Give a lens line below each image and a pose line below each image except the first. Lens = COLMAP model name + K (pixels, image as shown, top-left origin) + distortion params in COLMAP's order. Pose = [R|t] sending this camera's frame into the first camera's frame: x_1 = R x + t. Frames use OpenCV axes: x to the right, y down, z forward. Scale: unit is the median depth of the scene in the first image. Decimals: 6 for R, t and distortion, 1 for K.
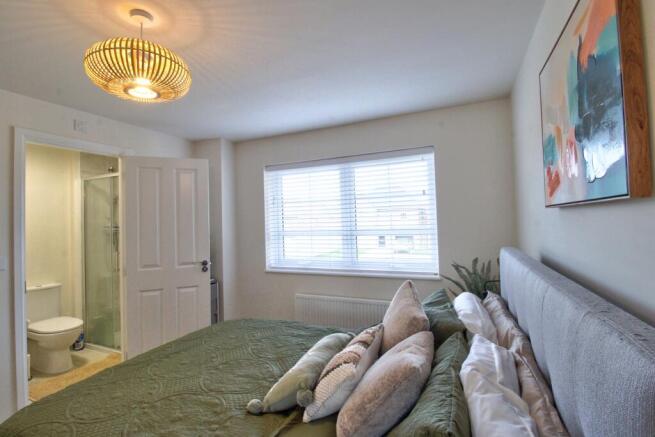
lens RADIAL K [[306.2, 0, 327.5], [0, 306.2, 217.9], [0, 0, 1]] dist [-0.001569, -0.001235]
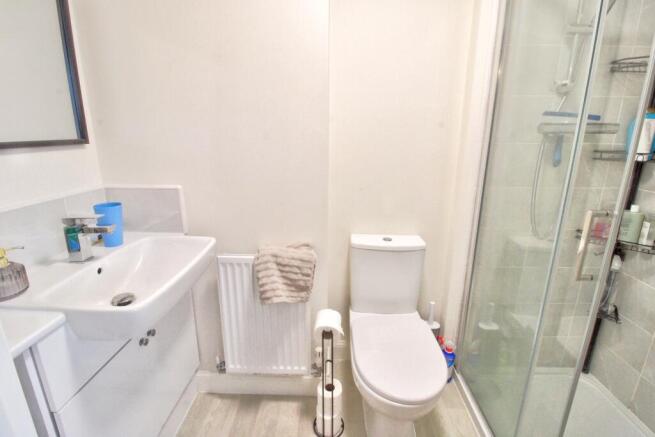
lens RADIAL K [[306.2, 0, 326.1], [0, 306.2, 215.6], [0, 0, 1]] dist [-0.001569, -0.001235]
pose [[0.394695, 0.260388, -0.881143, -0.499108], [-0.004654, 0.959557, 0.281476, 0.046870], [0.918800, -0.106997, 0.379944, 0.635039]]
